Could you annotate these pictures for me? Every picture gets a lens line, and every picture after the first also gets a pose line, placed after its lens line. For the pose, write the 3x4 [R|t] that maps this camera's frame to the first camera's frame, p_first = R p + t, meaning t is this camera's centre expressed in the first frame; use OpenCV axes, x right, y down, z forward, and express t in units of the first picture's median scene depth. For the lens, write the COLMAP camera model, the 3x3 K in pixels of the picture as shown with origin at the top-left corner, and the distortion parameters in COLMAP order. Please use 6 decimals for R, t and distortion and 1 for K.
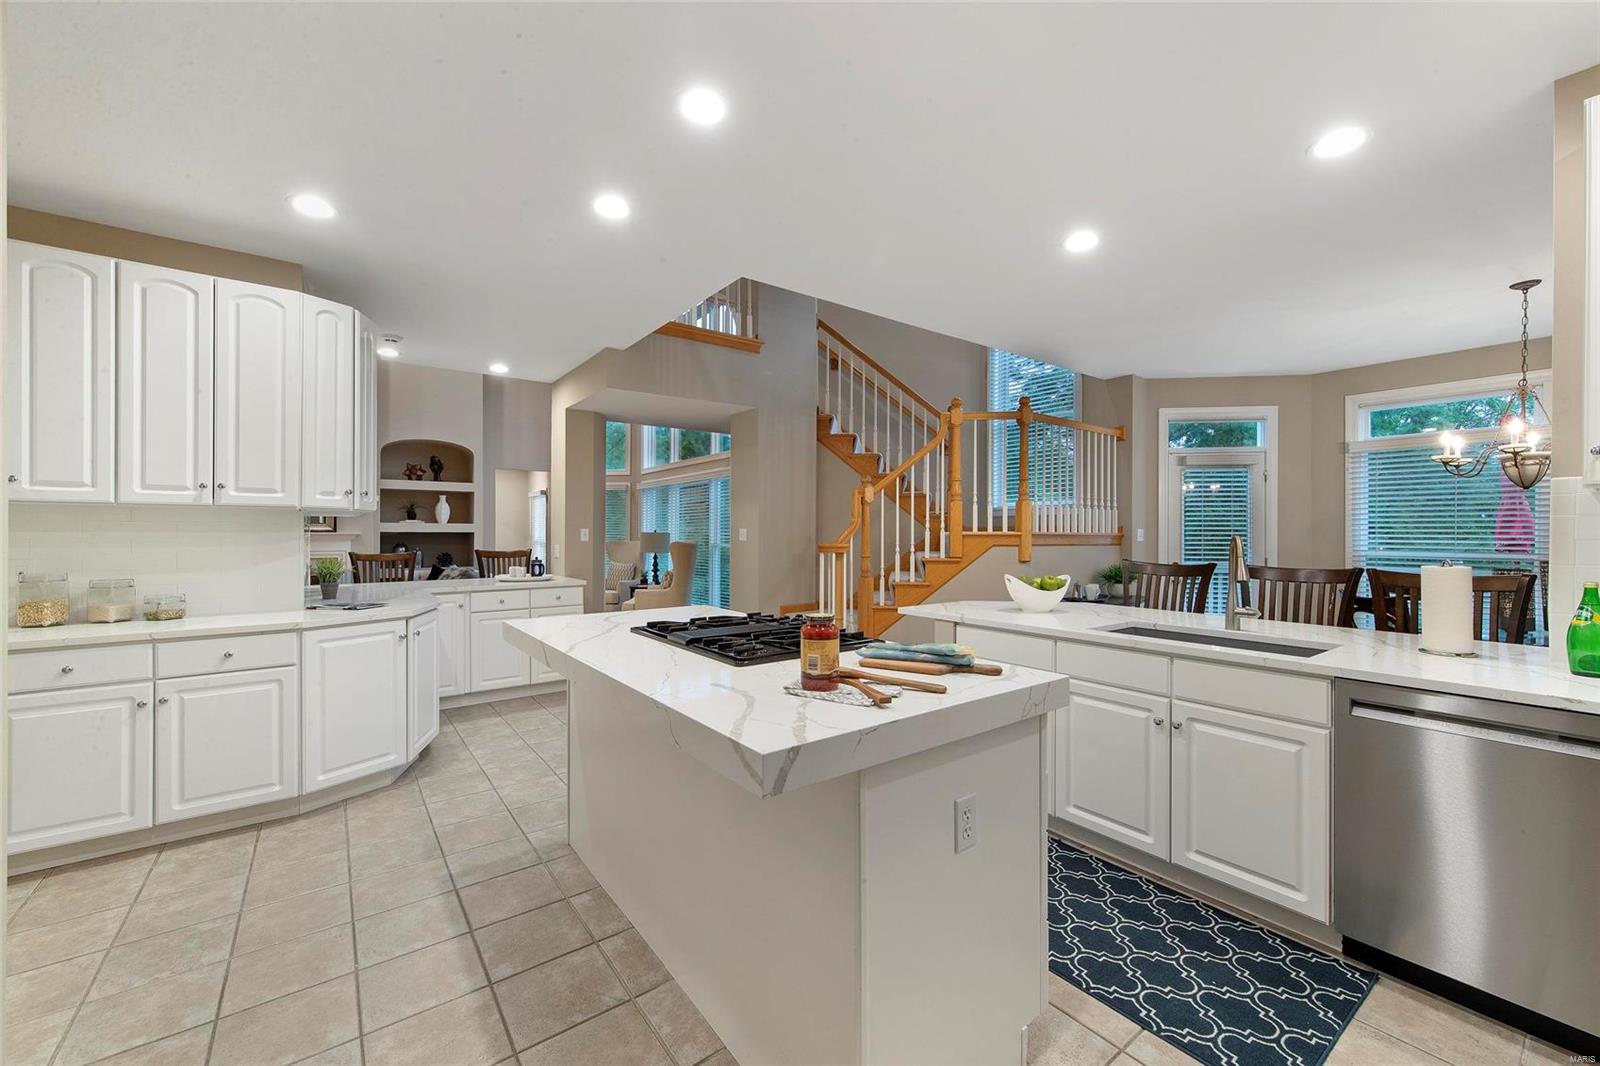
lens RADIAL K [[642.2, 0, 800.0], [0, 642.2, 533.0], [0, 0, 1]] dist [-0.000425, -0.000143]
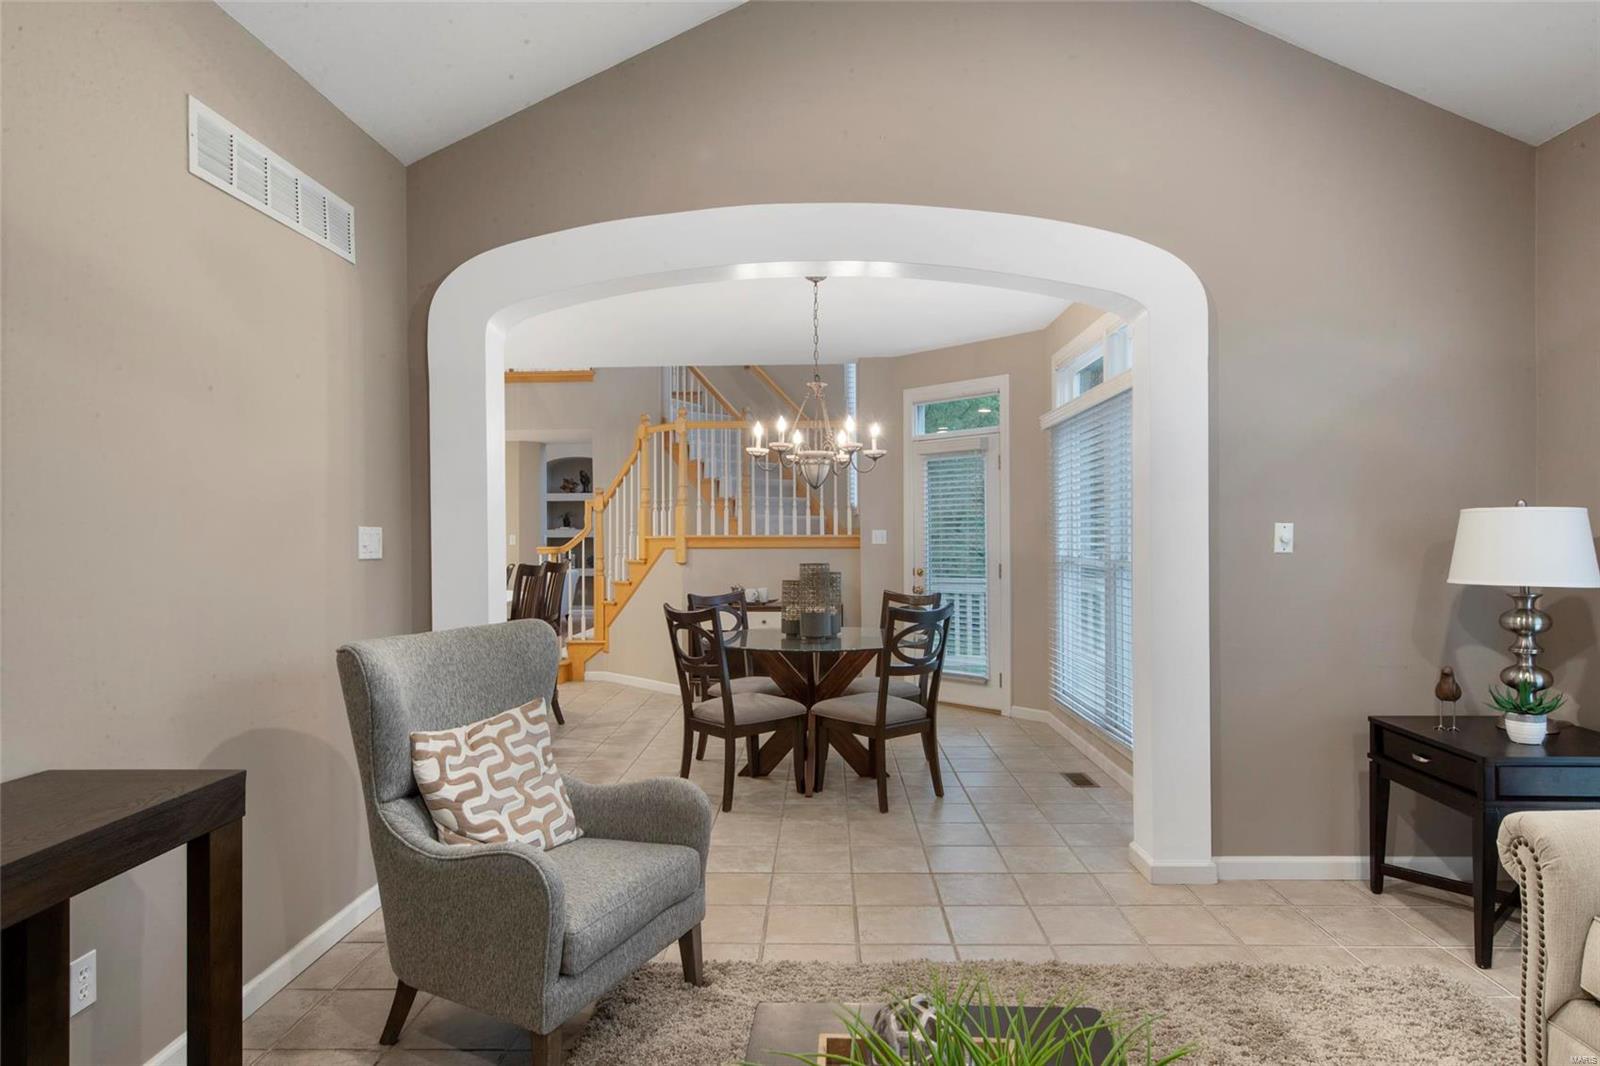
lens RADIAL K [[918.9, 0, 800.0], [0, 918.9, 533.0], [0, 0, 1]] dist [-0.000733, -0.000042]
pose [[0.779101, -0.010816, -0.626805, 1.438132], [0.011341, 0.999931, -0.003157, 0.001353], [0.626796, -0.004649, 0.779170, -0.054100]]
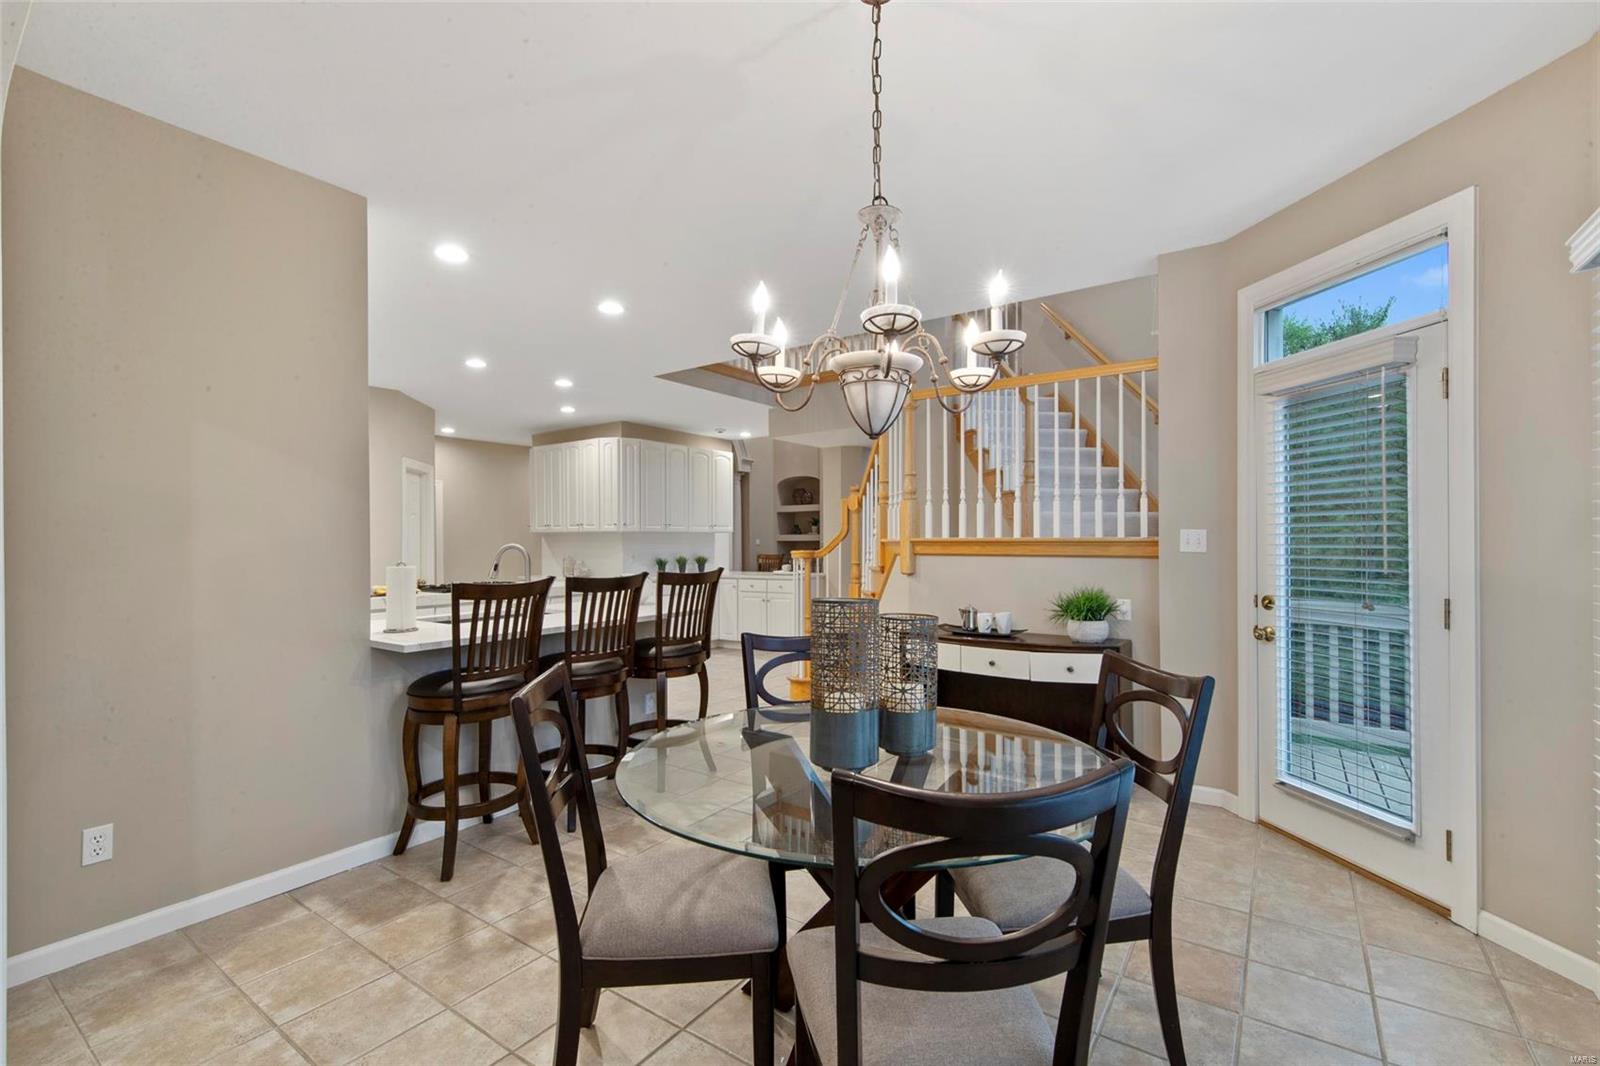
lens RADIAL K [[693.8, 0, 800.0], [0, 693.8, 533.0], [0, 0, 1]] dist [-0.000632, -0.000065]
pose [[0.312419, -0.014978, -0.949826, 1.147025], [0.010955, 0.999866, -0.012164, 0.001182], [0.949881, -0.006605, 0.312541, 0.585493]]
